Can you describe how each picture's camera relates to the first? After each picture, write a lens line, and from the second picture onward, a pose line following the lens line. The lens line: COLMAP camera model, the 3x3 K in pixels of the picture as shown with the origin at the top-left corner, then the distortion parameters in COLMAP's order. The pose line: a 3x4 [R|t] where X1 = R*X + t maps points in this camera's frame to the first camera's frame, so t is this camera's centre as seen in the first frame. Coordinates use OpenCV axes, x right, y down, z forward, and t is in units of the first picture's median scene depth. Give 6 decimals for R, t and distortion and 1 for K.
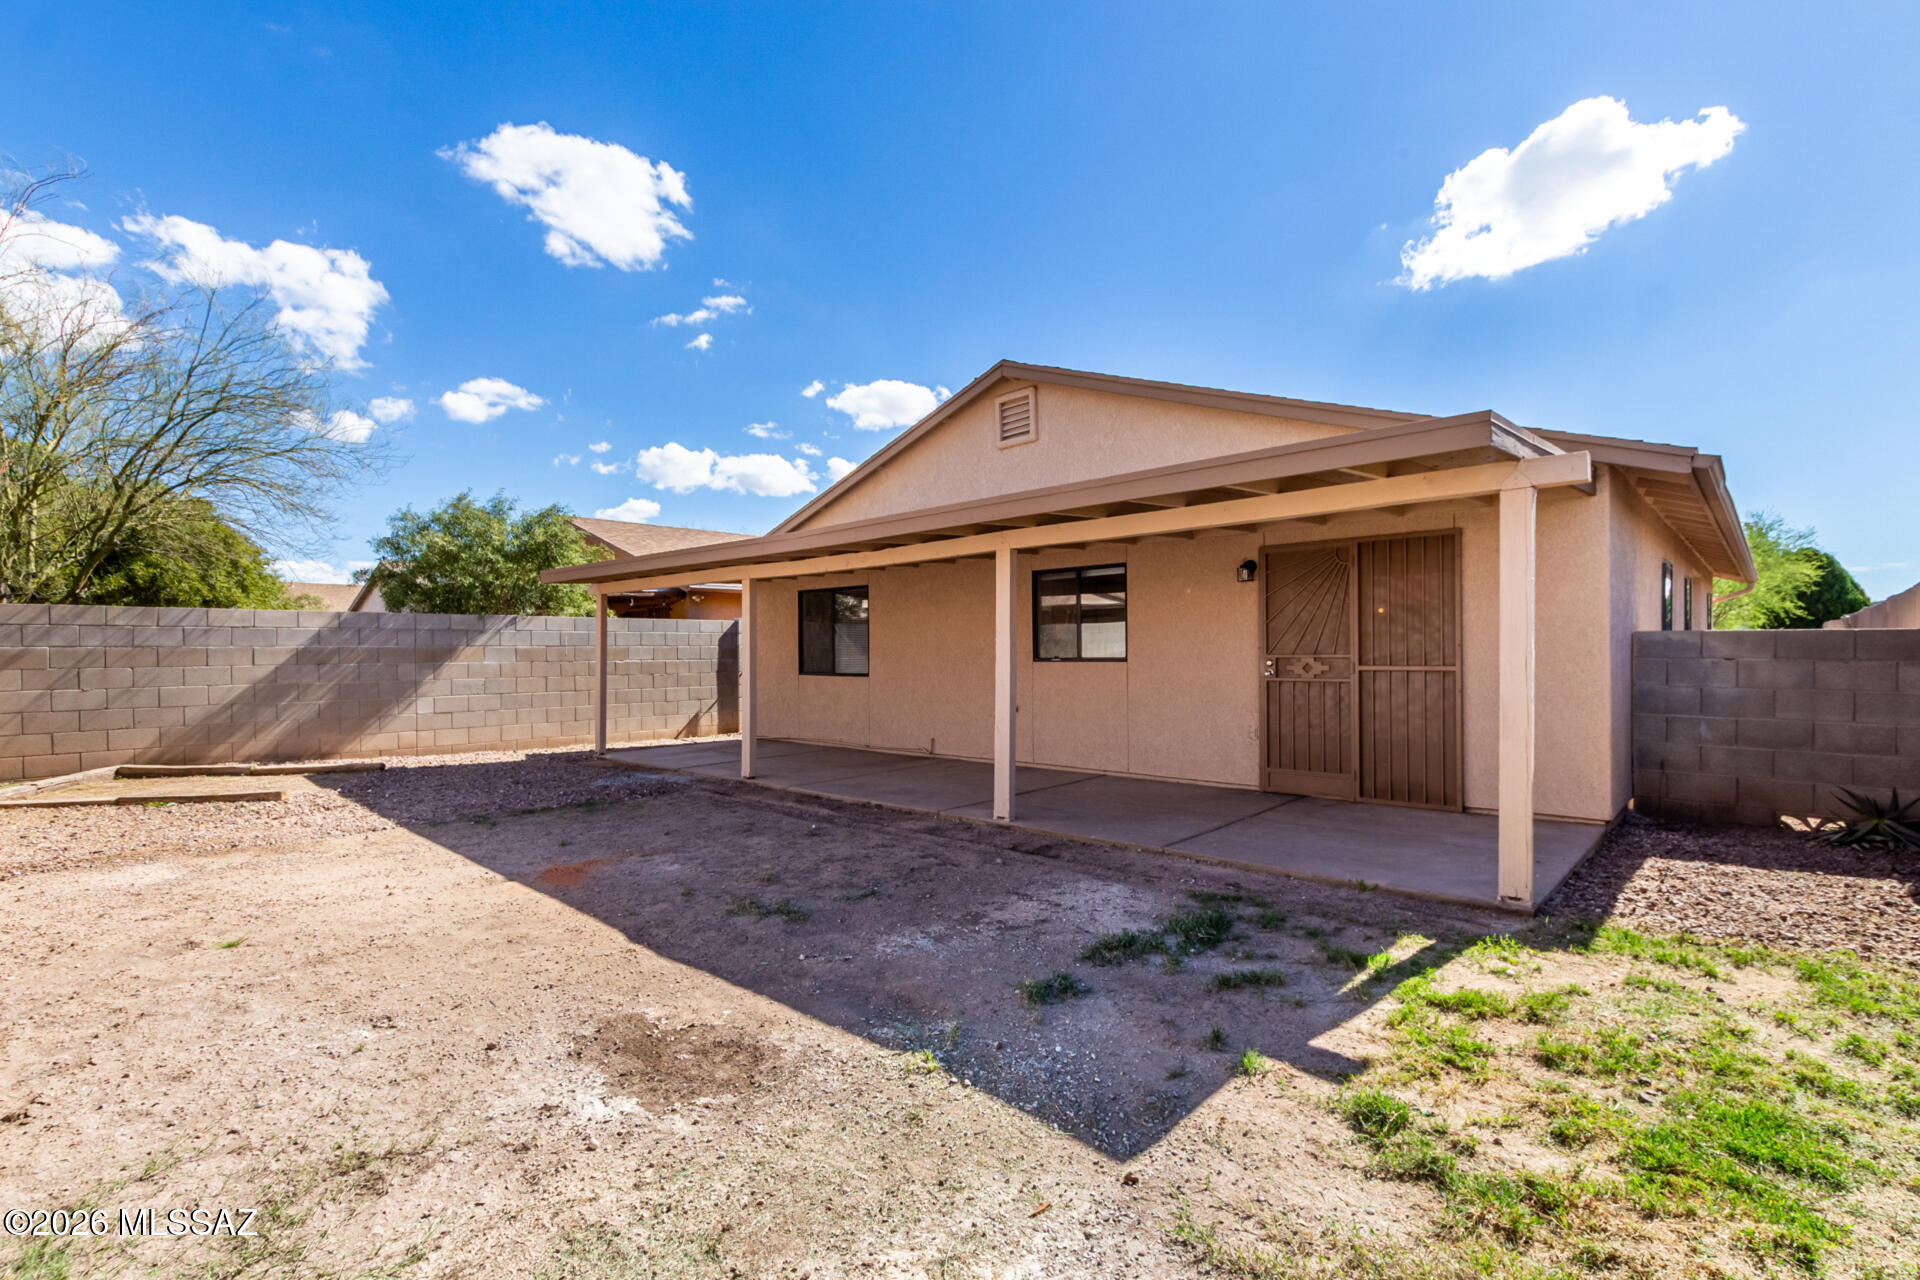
lens RADIAL K [[906.9, 0, 927.5], [0, 906.9, 641.2], [0, 0, 1]] dist [0.001179, -0.000024]
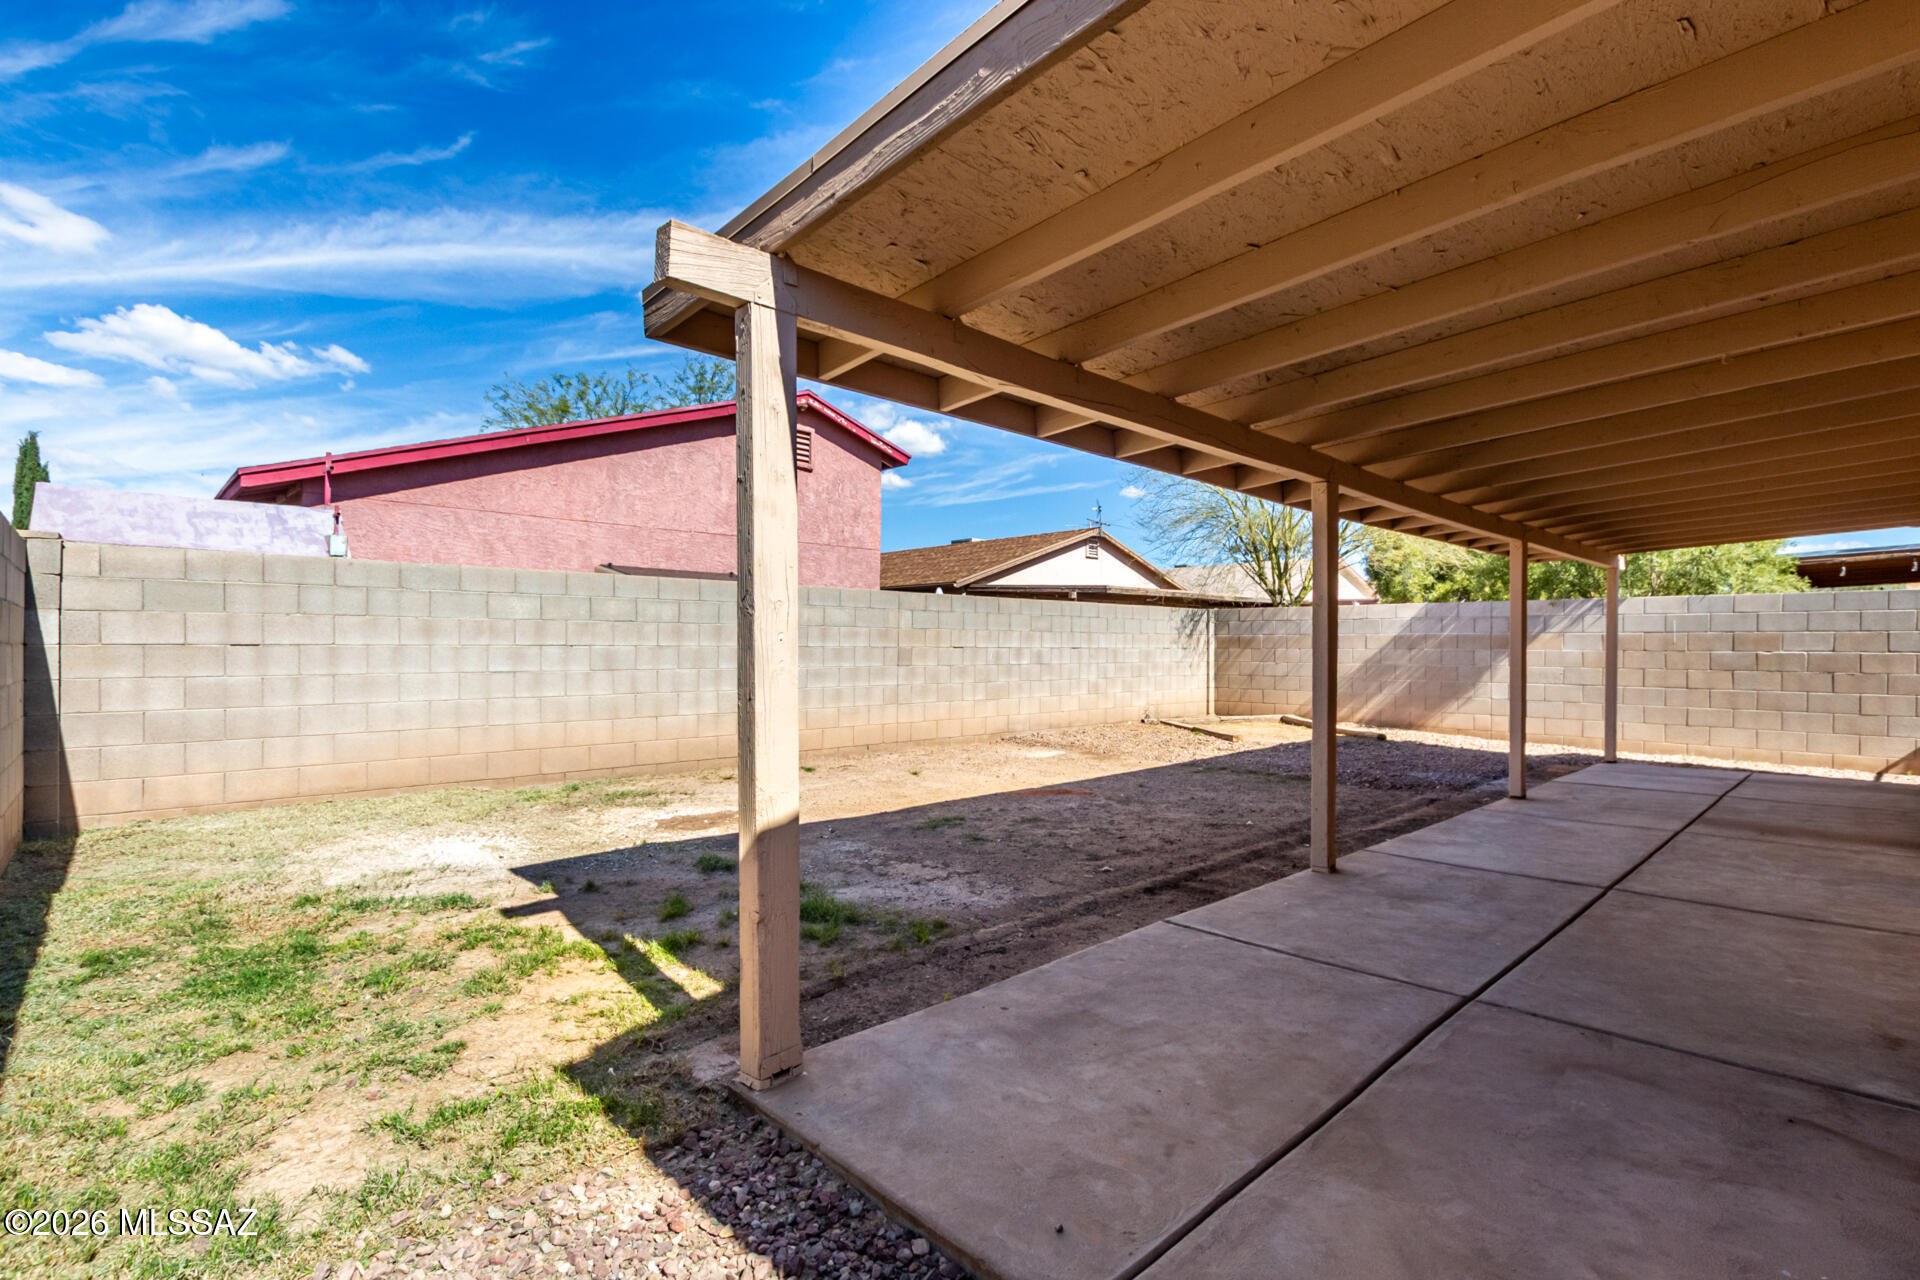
lens RADIAL K [[880.3, 0, 970.2], [0, 880.3, 654.9], [0, 0, 1]] dist [0.001415, 0.000054]
pose [[-0.049818, 0.016766, -0.998618, 1.142866], [0.004055, 0.999854, 0.016585, 0.027616], [0.998750, -0.003223, -0.049879, 1.130462]]
